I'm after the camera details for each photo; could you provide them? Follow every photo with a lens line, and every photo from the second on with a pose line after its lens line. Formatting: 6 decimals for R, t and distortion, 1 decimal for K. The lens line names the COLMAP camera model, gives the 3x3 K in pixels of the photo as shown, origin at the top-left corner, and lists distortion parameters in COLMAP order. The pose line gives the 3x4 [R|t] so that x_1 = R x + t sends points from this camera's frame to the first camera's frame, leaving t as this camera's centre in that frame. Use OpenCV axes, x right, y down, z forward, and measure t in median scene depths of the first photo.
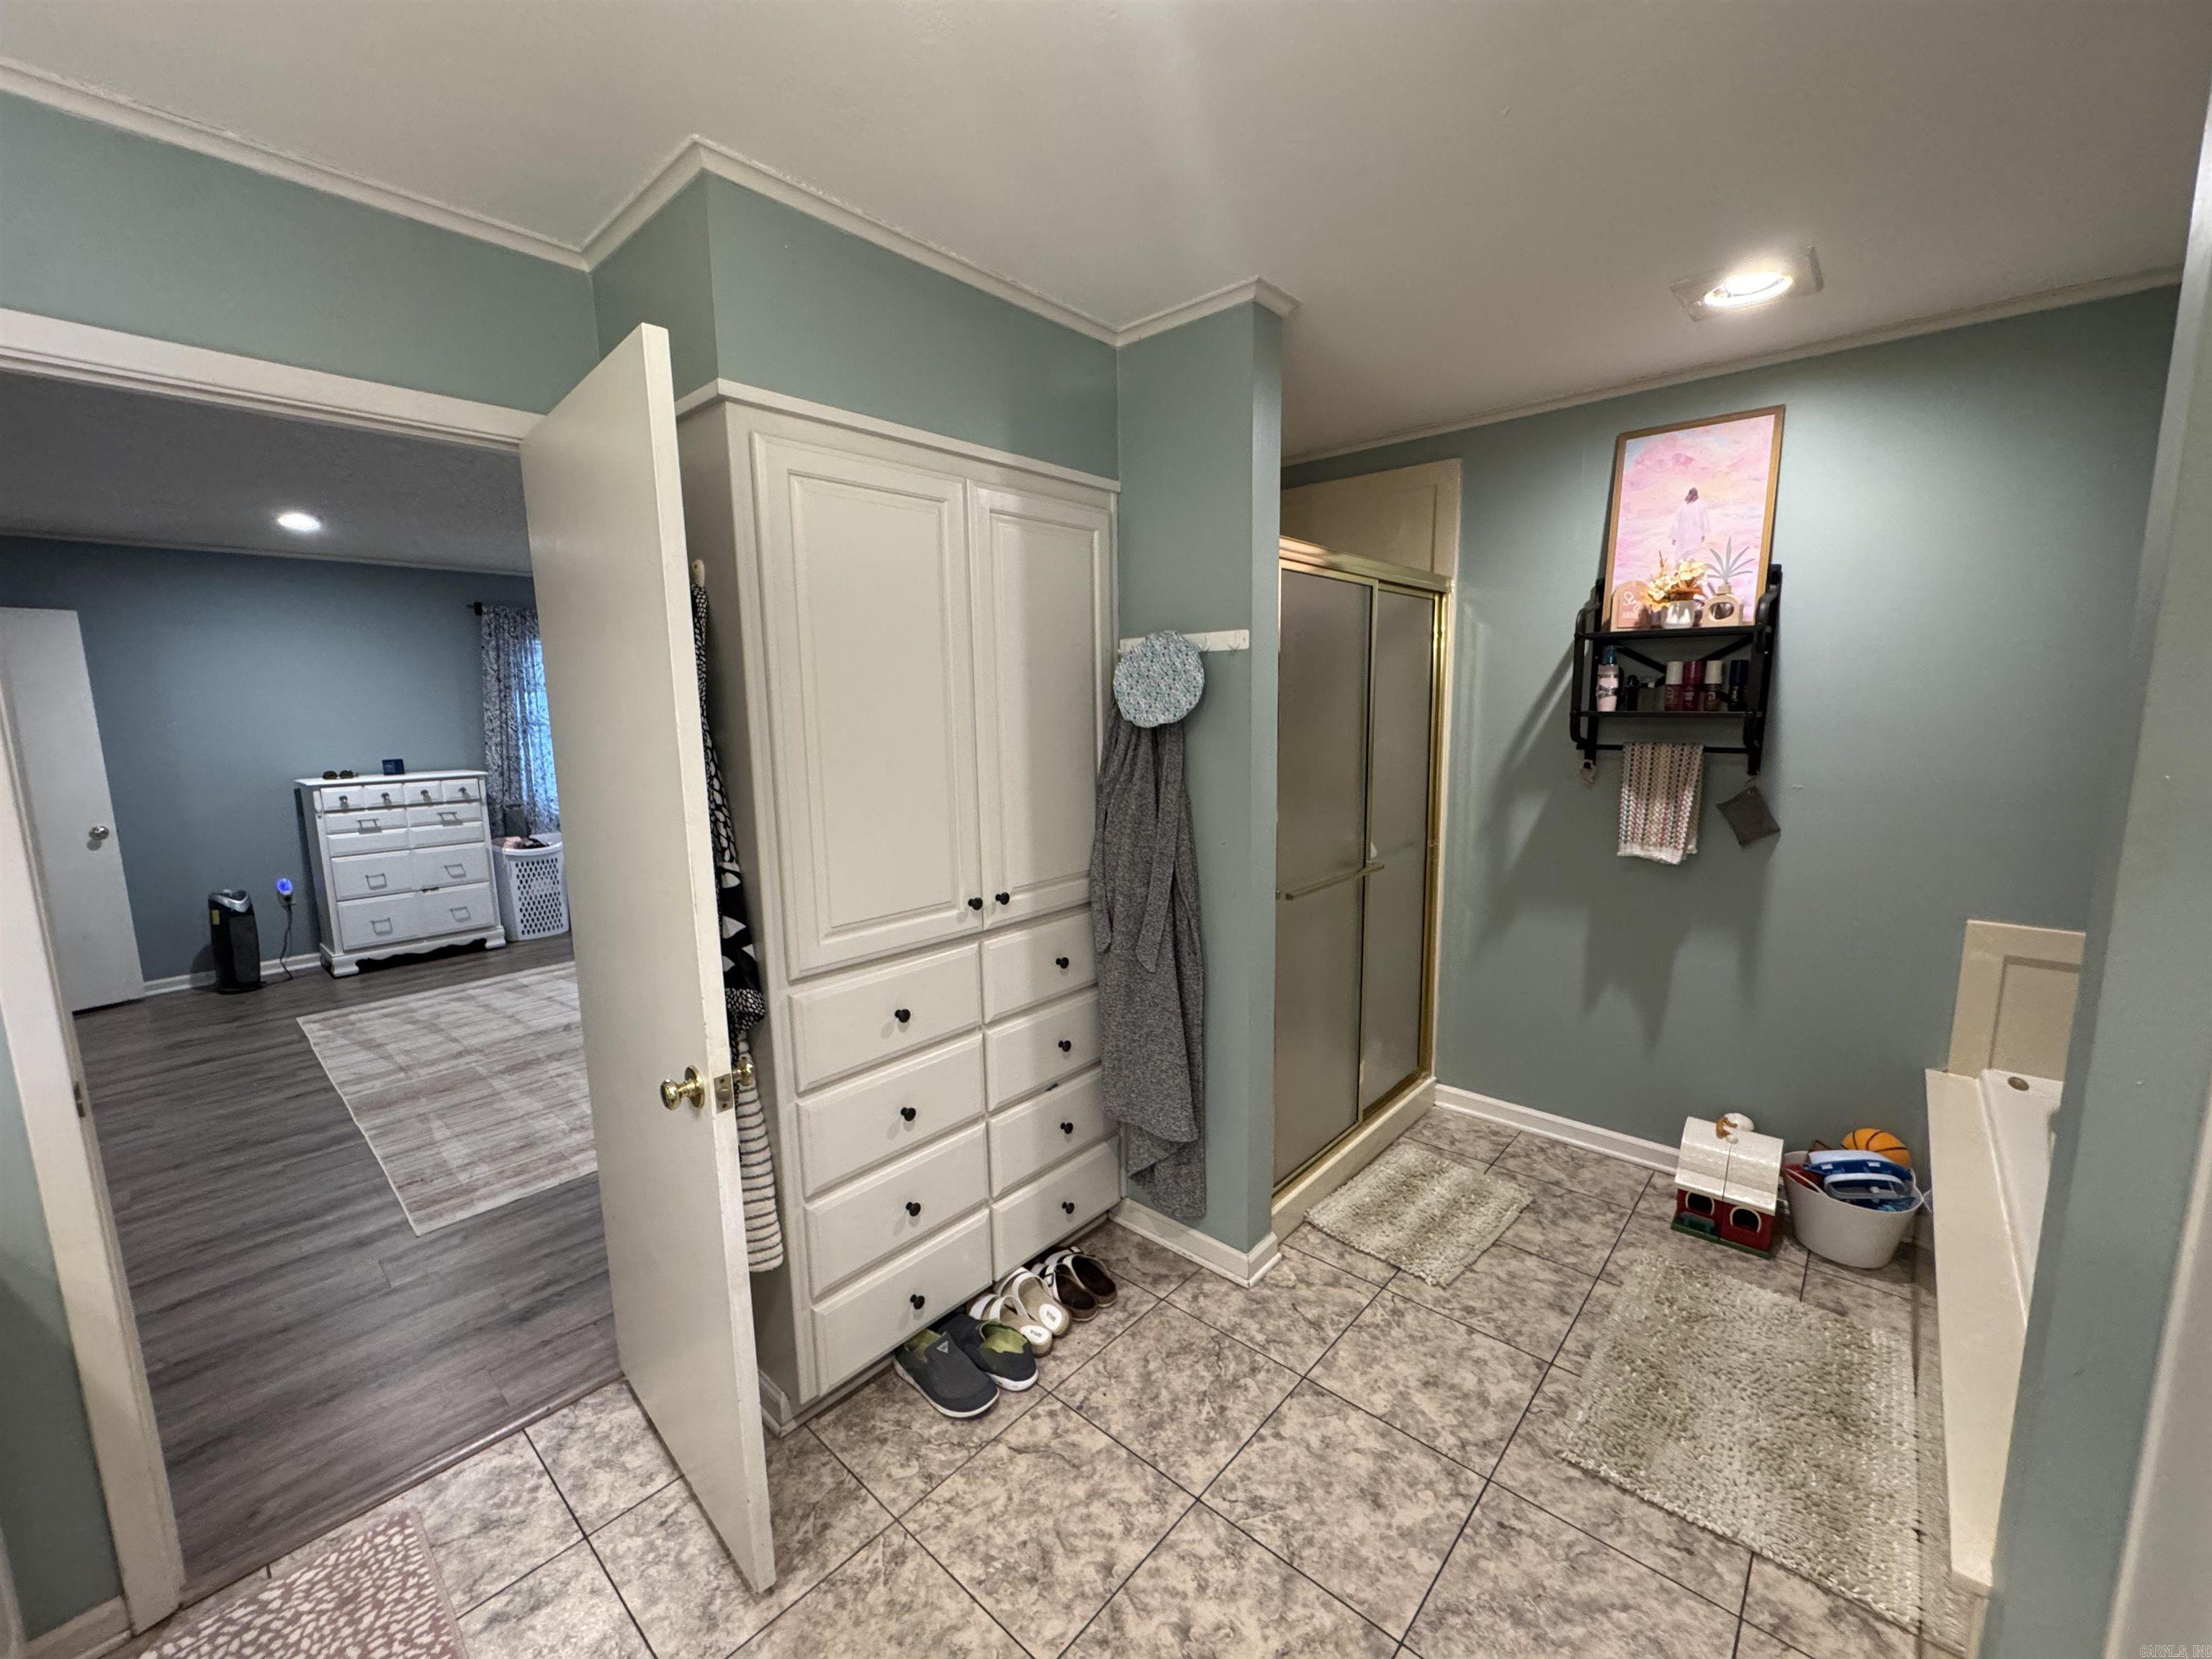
lens RADIAL K [[887.8, 0, 1101.2], [0, 887.8, 825.2], [0, 0, 1]] dist [-0.007384, 0.001032]
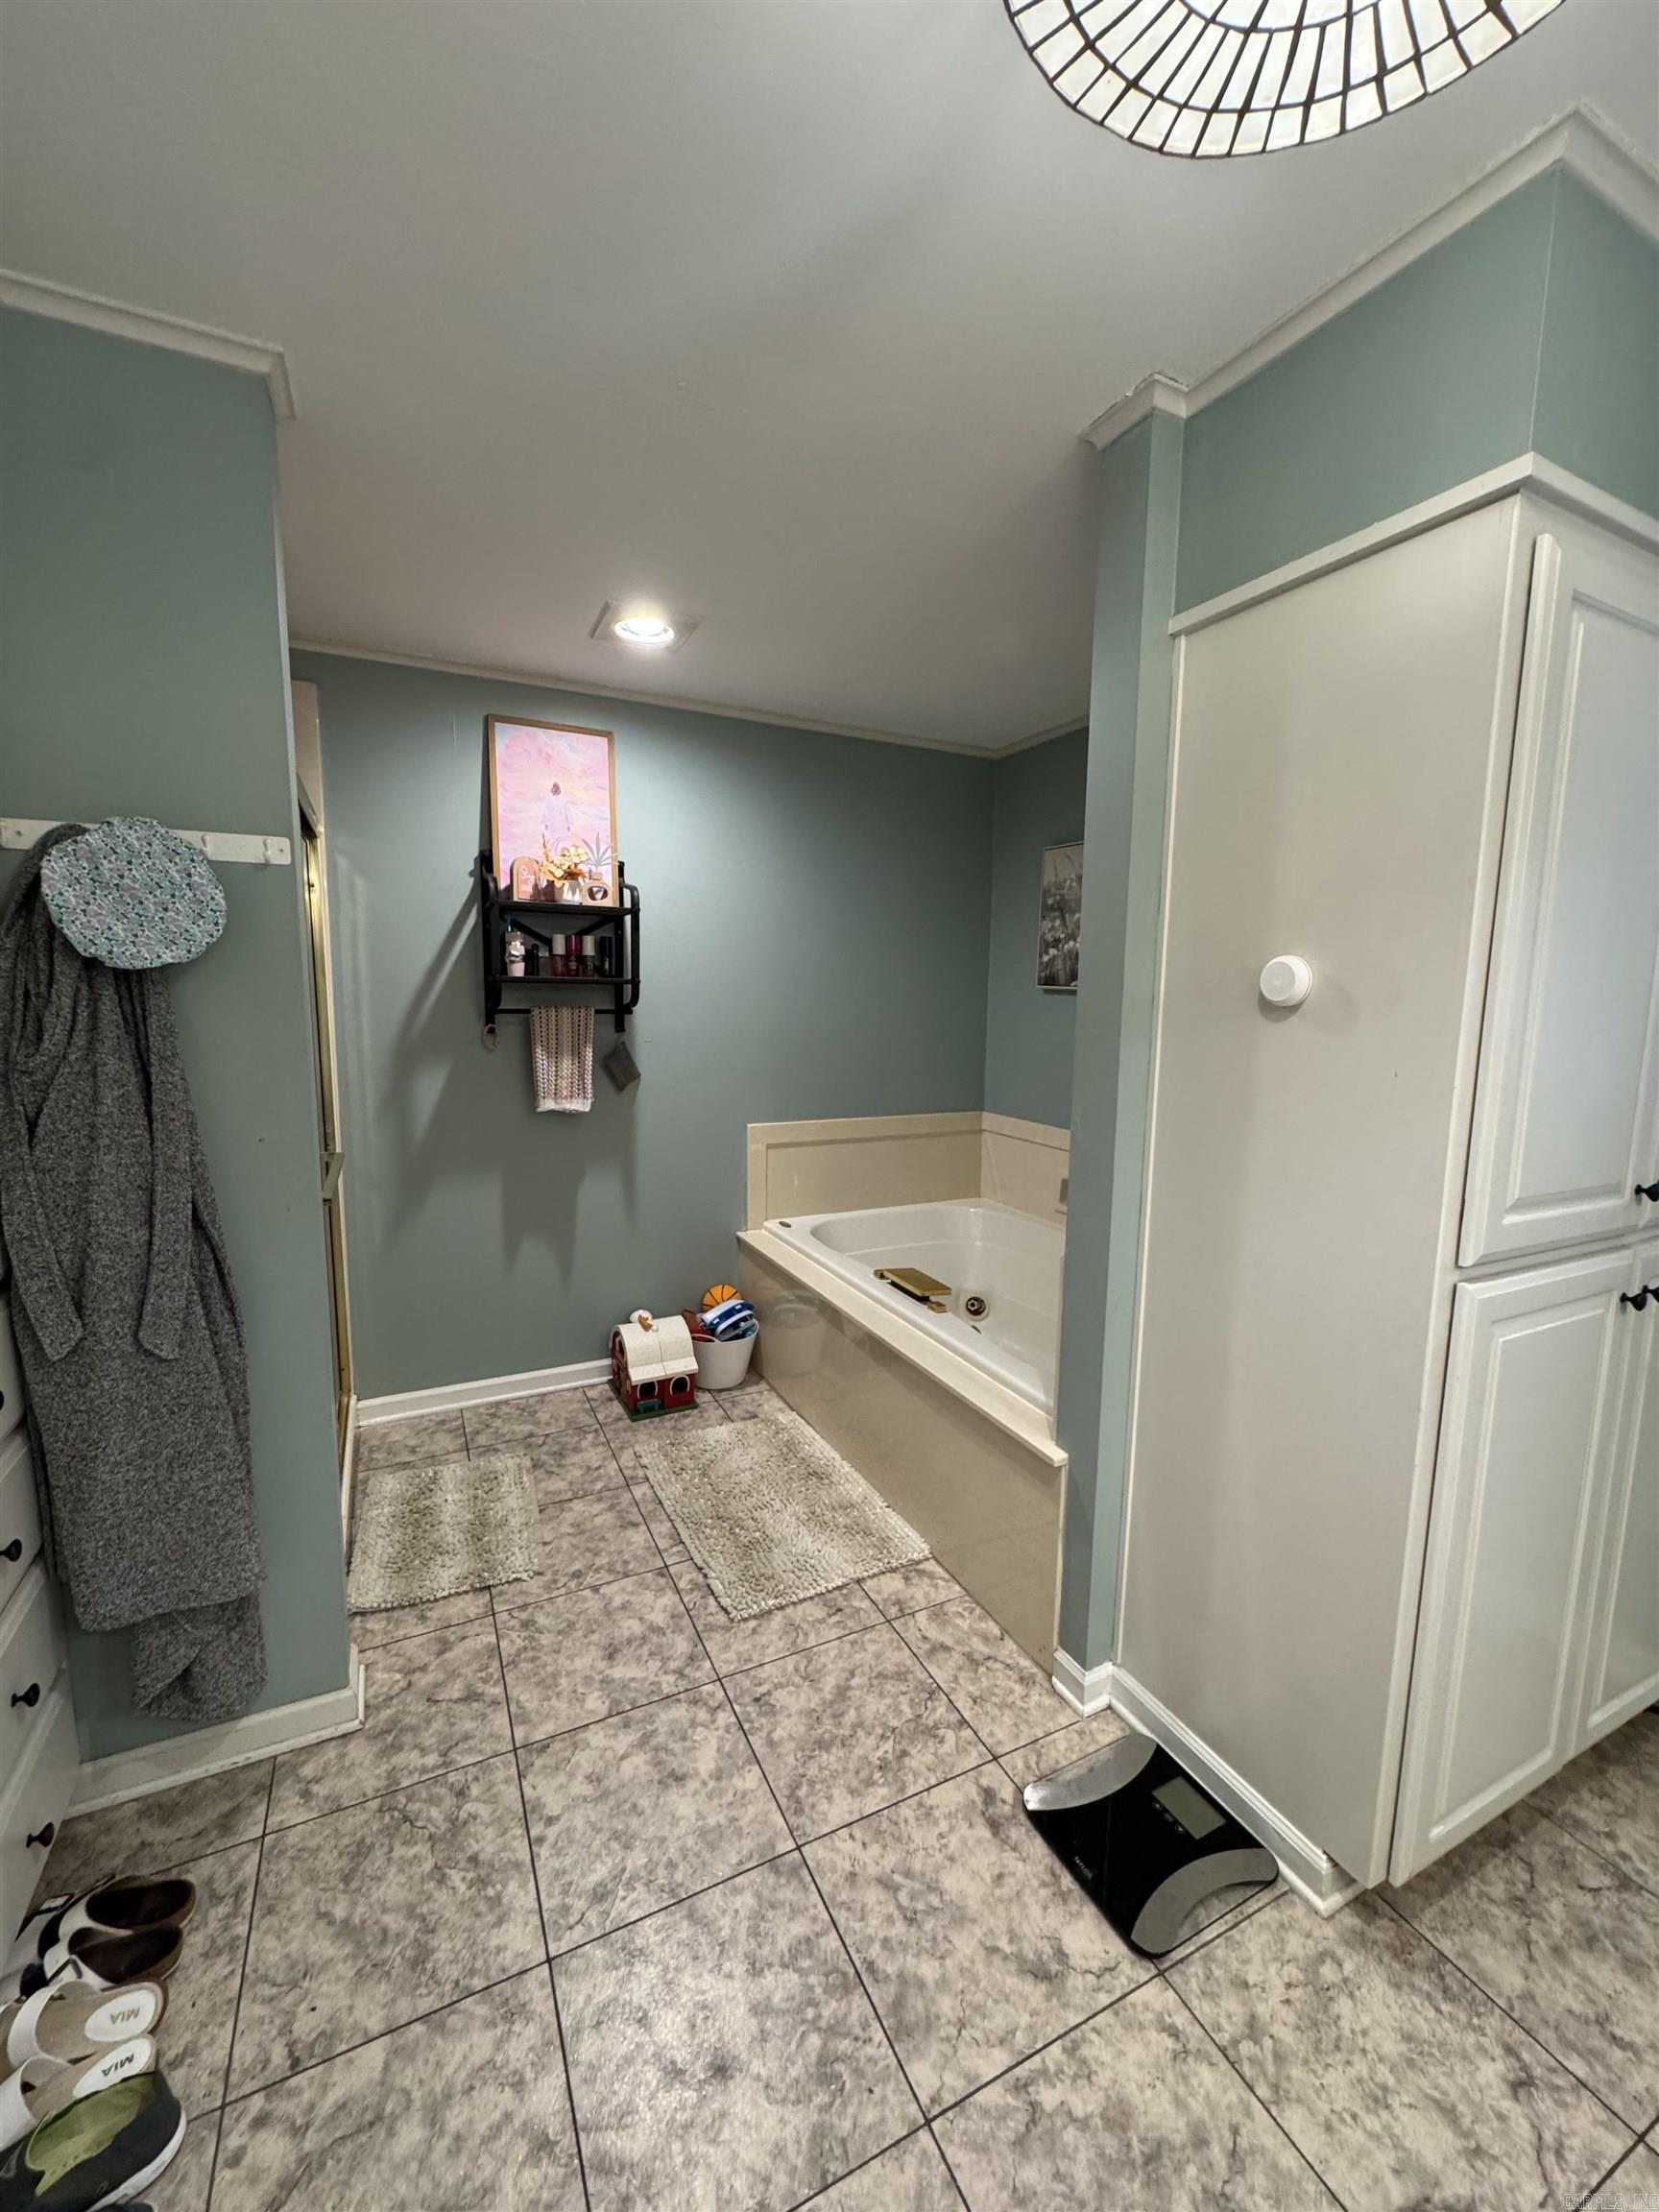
lens RADIAL K [[887.8, 0, 828.8], [0, 887.8, 1101.0], [0, 0, 1]] dist [-0.007384, 0.001032]
pose [[0.372516, -0.095284, 0.923121, -0.330323], [0.114712, 0.991814, 0.056084, 0.001880], [-0.920909, 0.085001, 0.380397, 0.314400]]
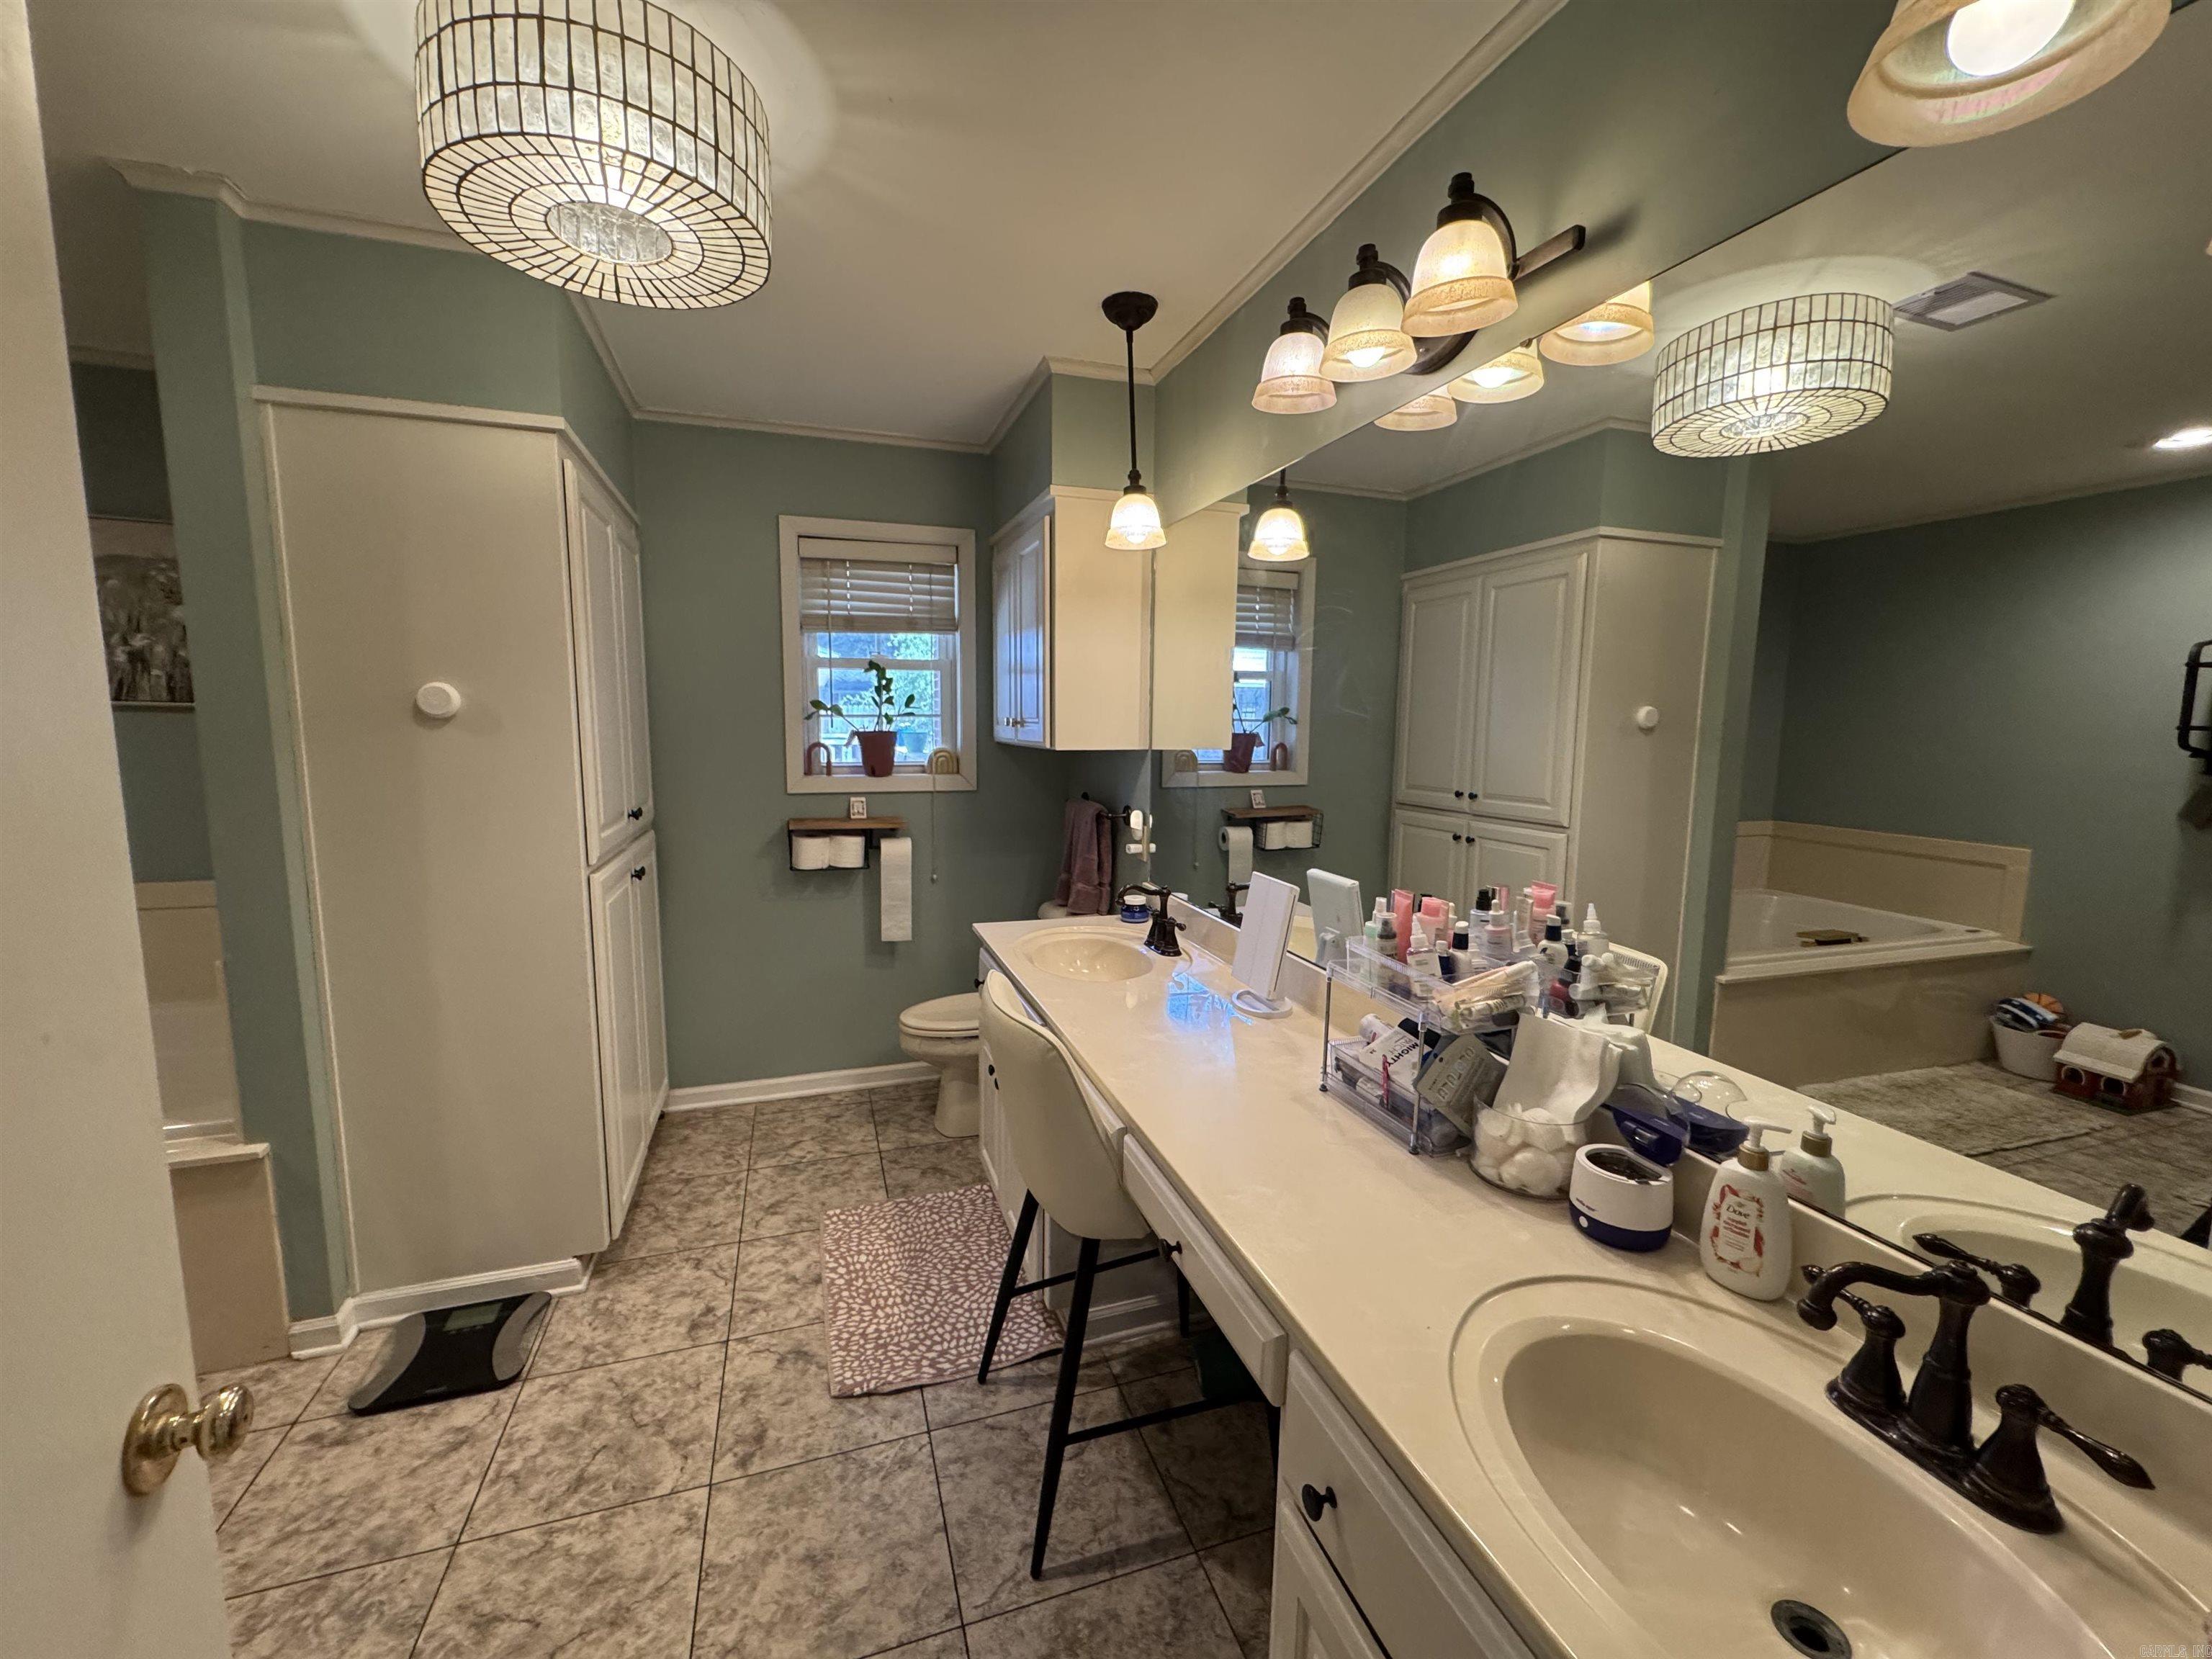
lens RADIAL K [[887.8, 0, 1100.6], [0, 887.8, 827.6], [0, 0, 1]] dist [-0.007384, 0.001032]
pose [[-0.870339, -0.053863, 0.489499, -0.640732], [0.075221, 0.967795, 0.240238, -0.049638], [-0.486674, 0.245909, -0.838258, 0.697763]]
